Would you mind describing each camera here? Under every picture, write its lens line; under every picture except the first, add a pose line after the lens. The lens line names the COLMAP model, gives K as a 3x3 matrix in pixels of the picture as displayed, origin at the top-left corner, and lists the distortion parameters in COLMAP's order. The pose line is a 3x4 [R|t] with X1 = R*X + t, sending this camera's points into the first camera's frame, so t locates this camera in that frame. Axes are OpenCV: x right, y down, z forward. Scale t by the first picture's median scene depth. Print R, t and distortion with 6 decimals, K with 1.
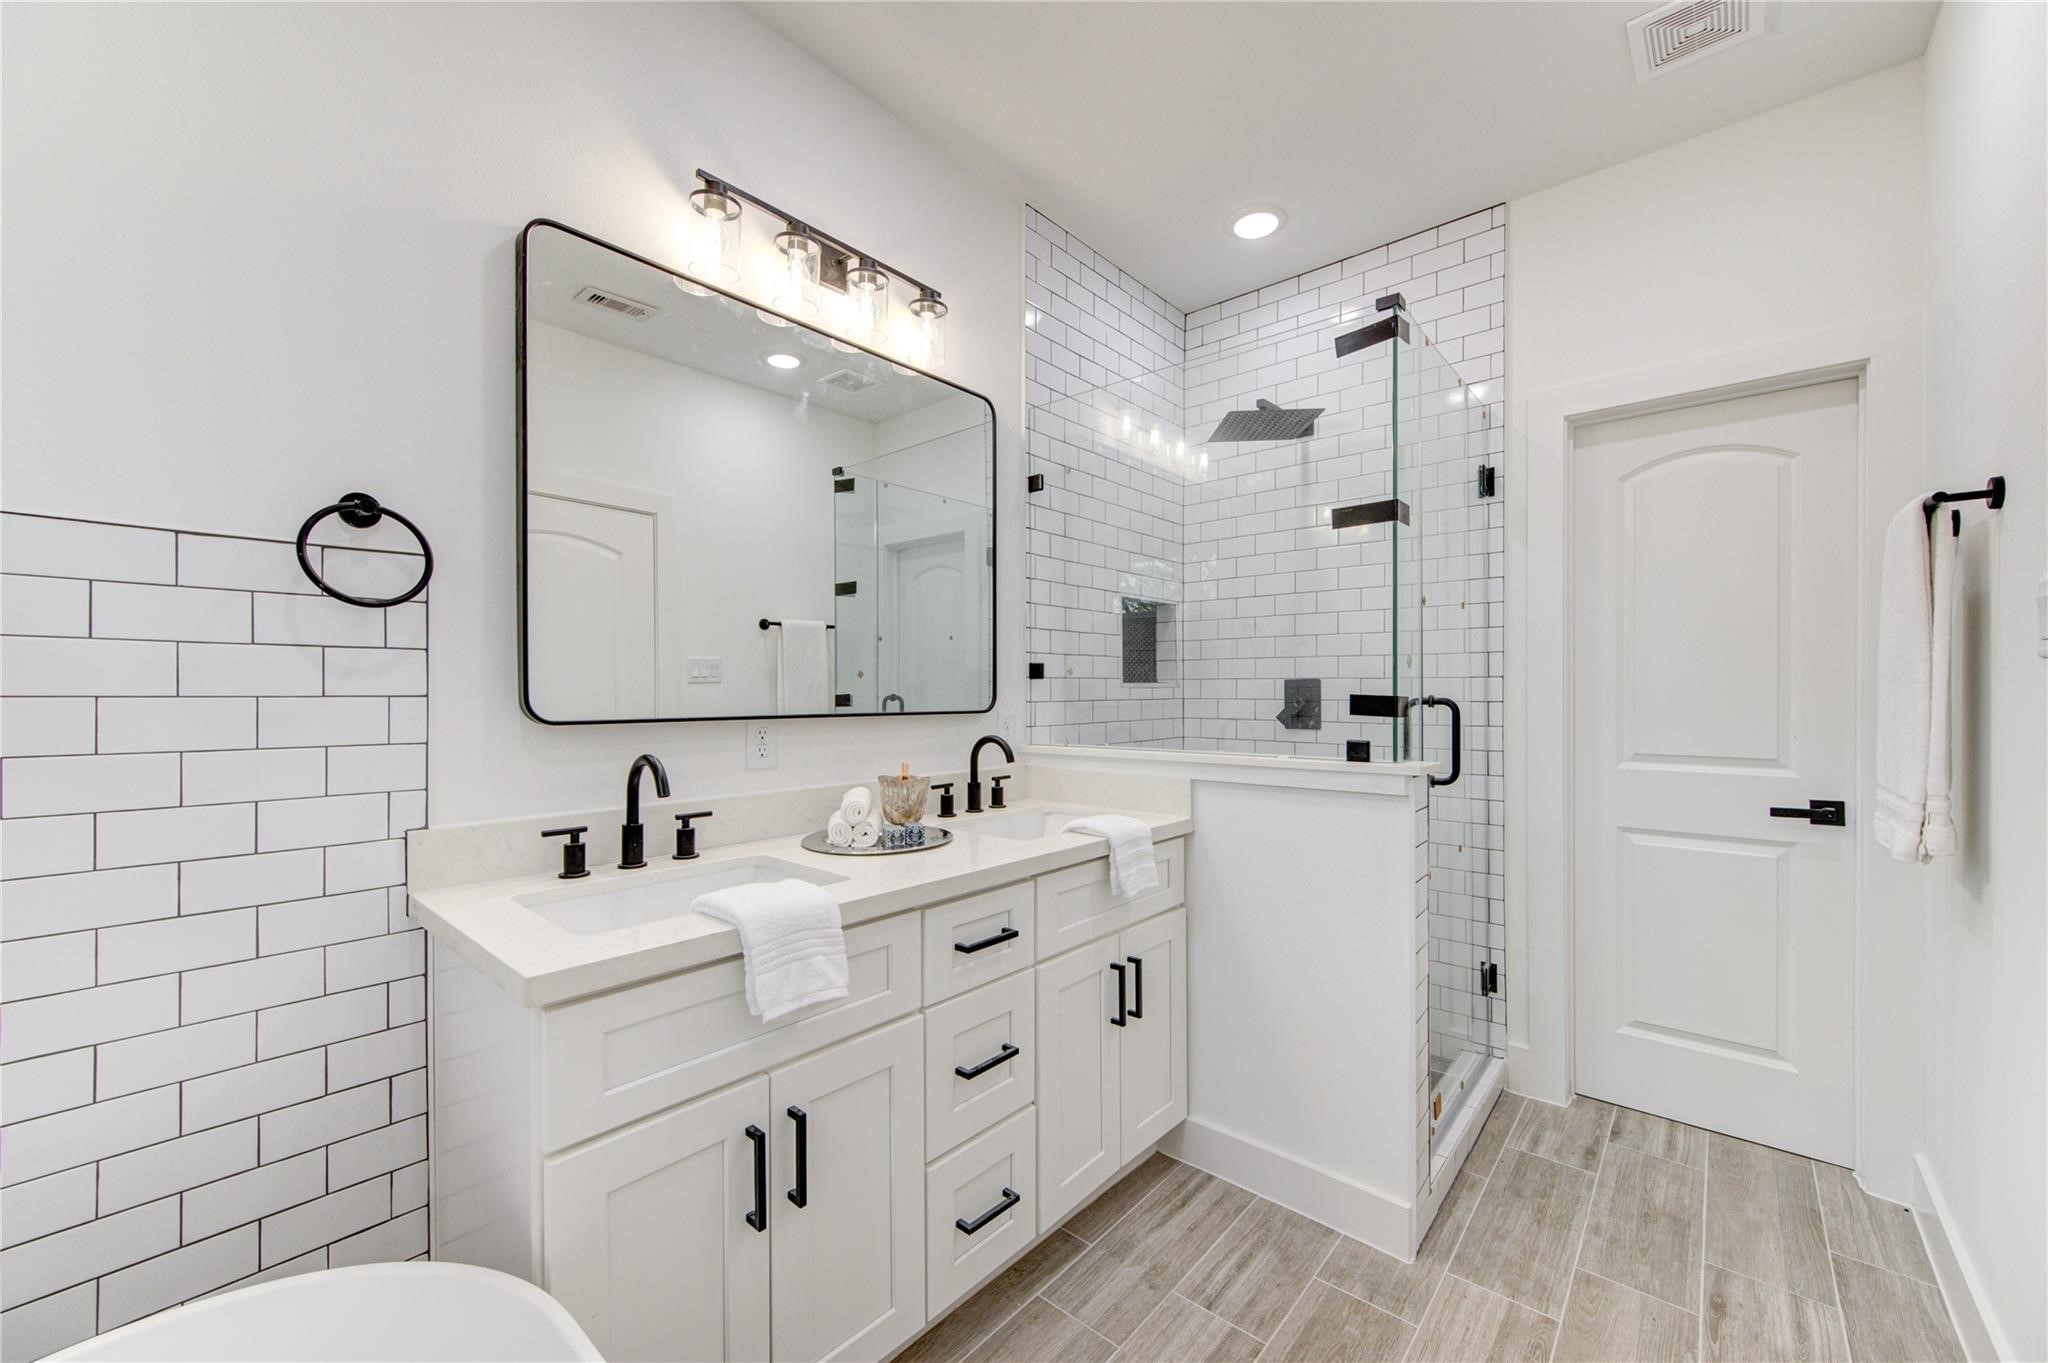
lens RADIAL K [[824.1, 0, 1004.7], [0, 824.1, 688.4], [0, 0, 1]] dist [-0.003035, -0.000587]
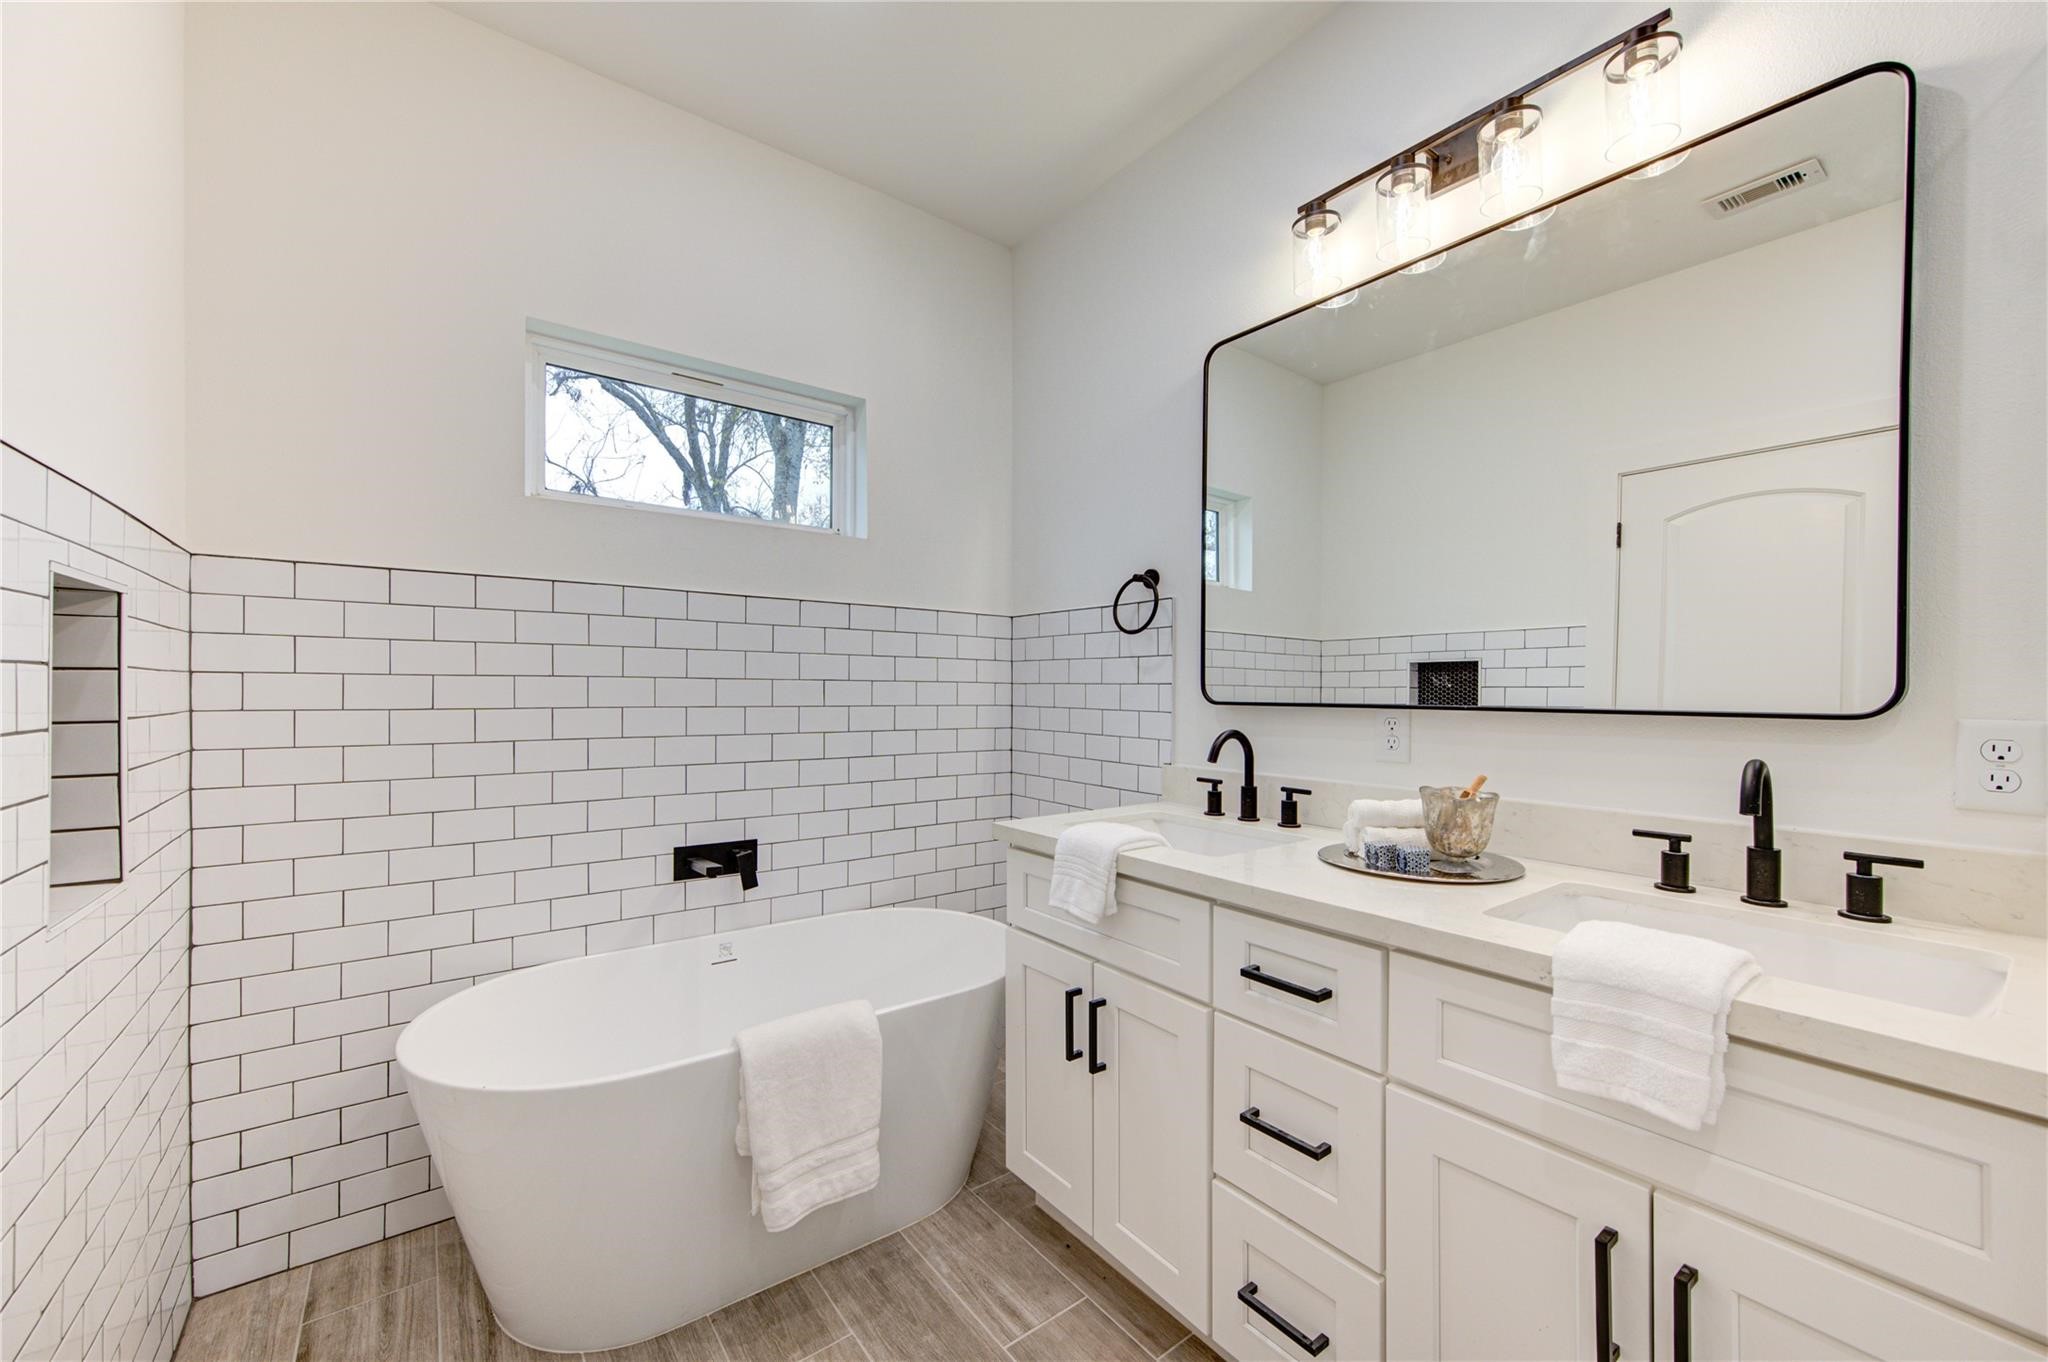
lens RADIAL K [[824.1, 0, 1061.6], [0, 824.1, 679.4], [0, 0, 1]] dist [-0.003035, -0.000587]
pose [[-0.195938, -0.007968, -0.980584, 0.616332], [0.010555, 0.999892, -0.010234, 0.009609], [0.980560, -0.012356, -0.195833, 0.712901]]
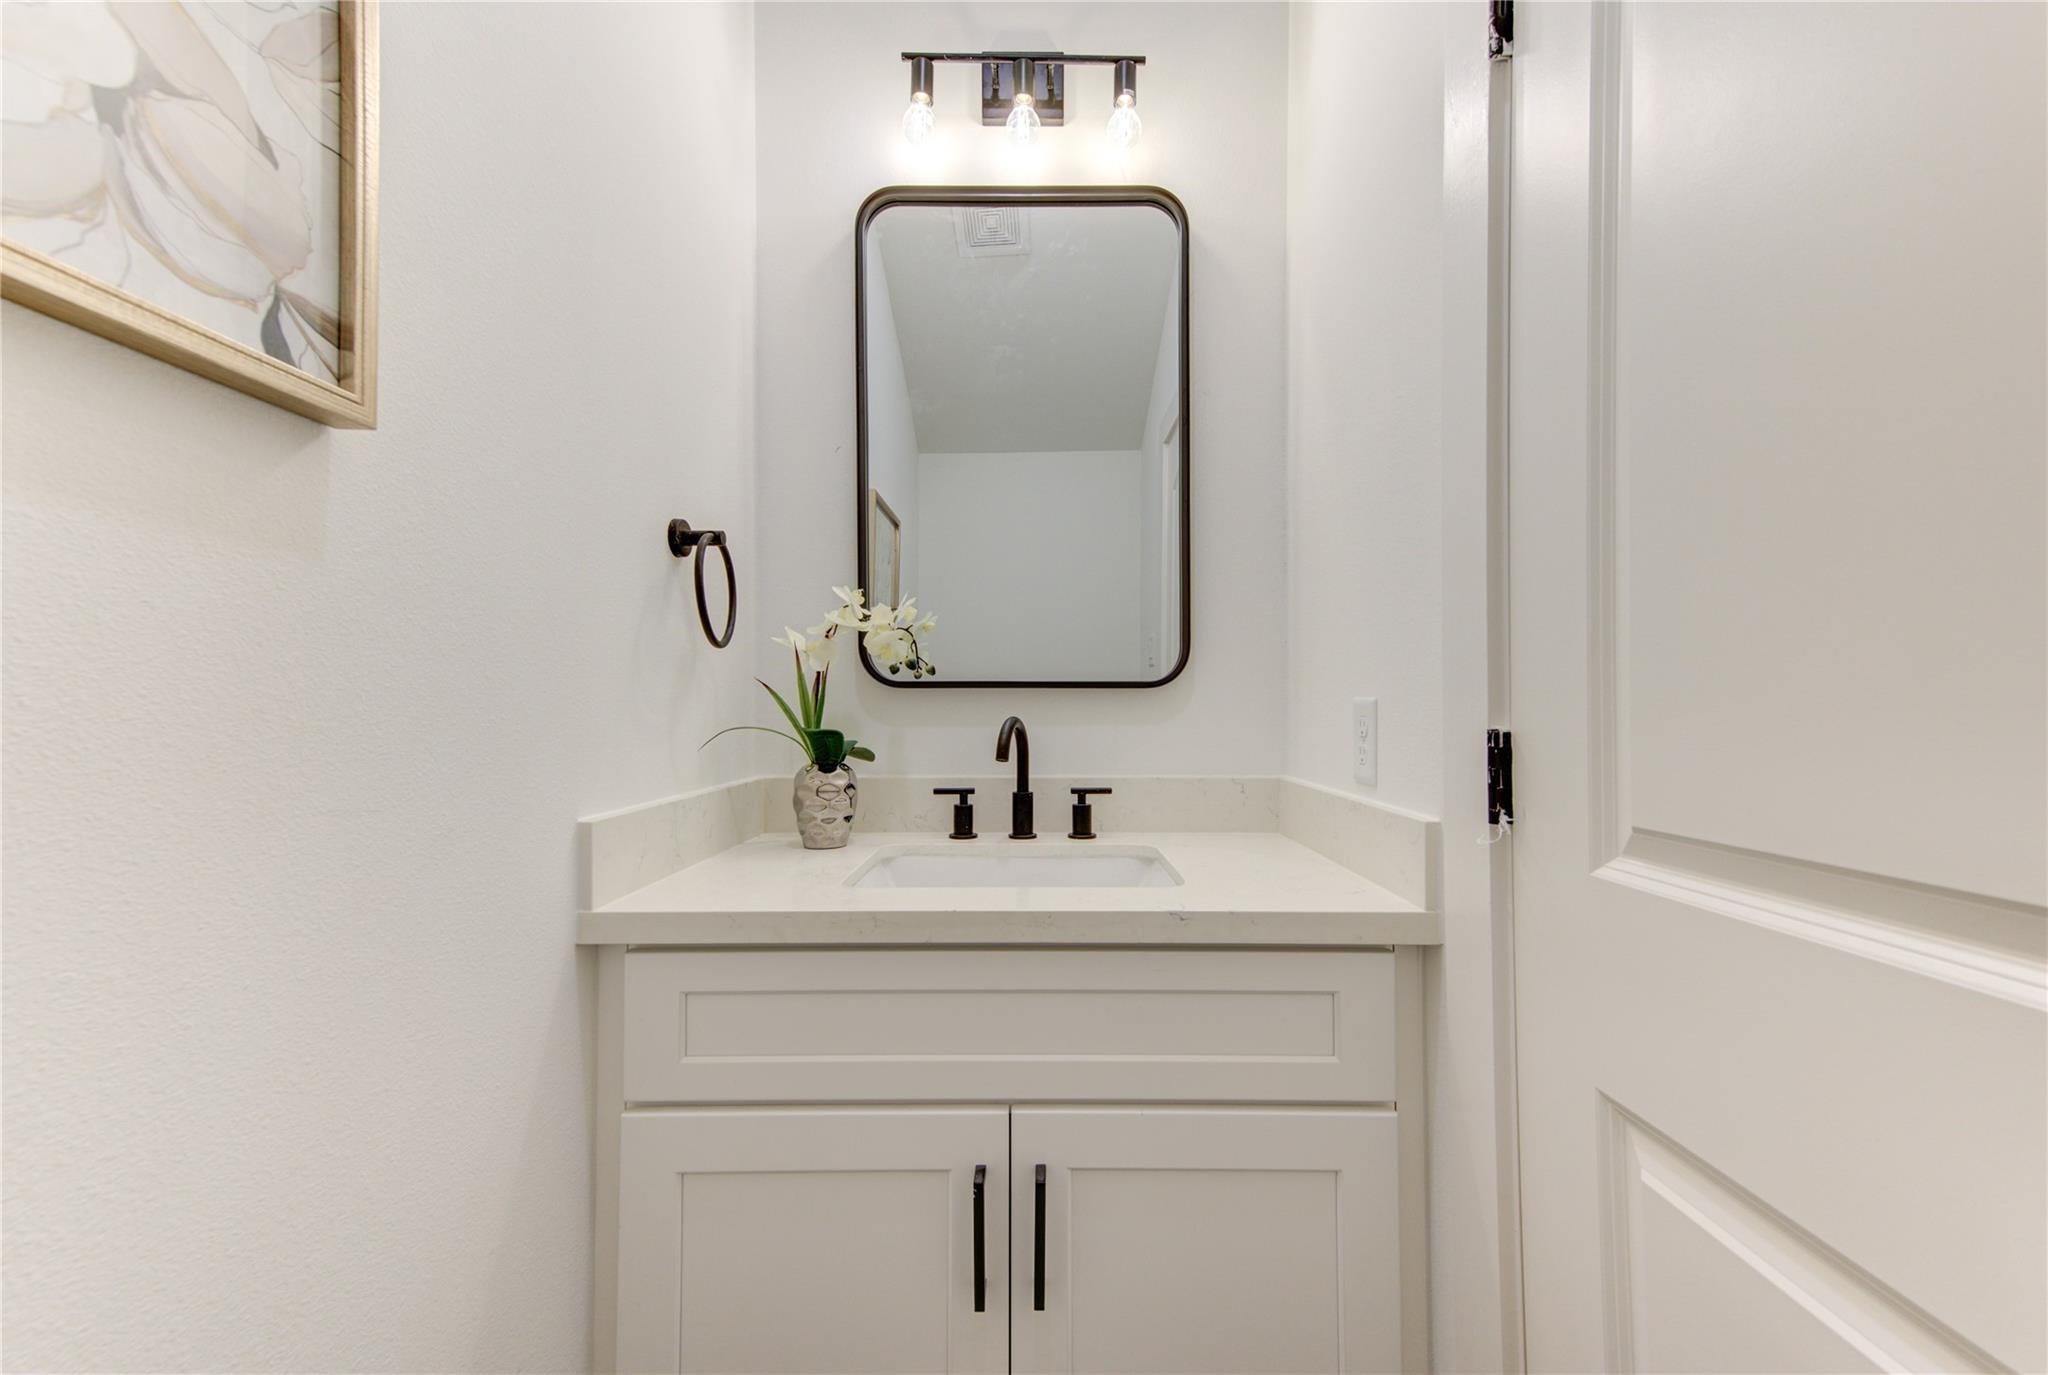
lens RADIAL K [[856.8, 0, 1013.1], [0, 856.8, 672.7], [0, 0, 1]] dist [-0.000556, 0.000015]
pose [[0.654988, 0.013583, -0.755518, 0.408937], [0.003014, 0.999784, 0.020587, 0.007947], [0.755634, -0.015761, 0.654805, 0.483331]]
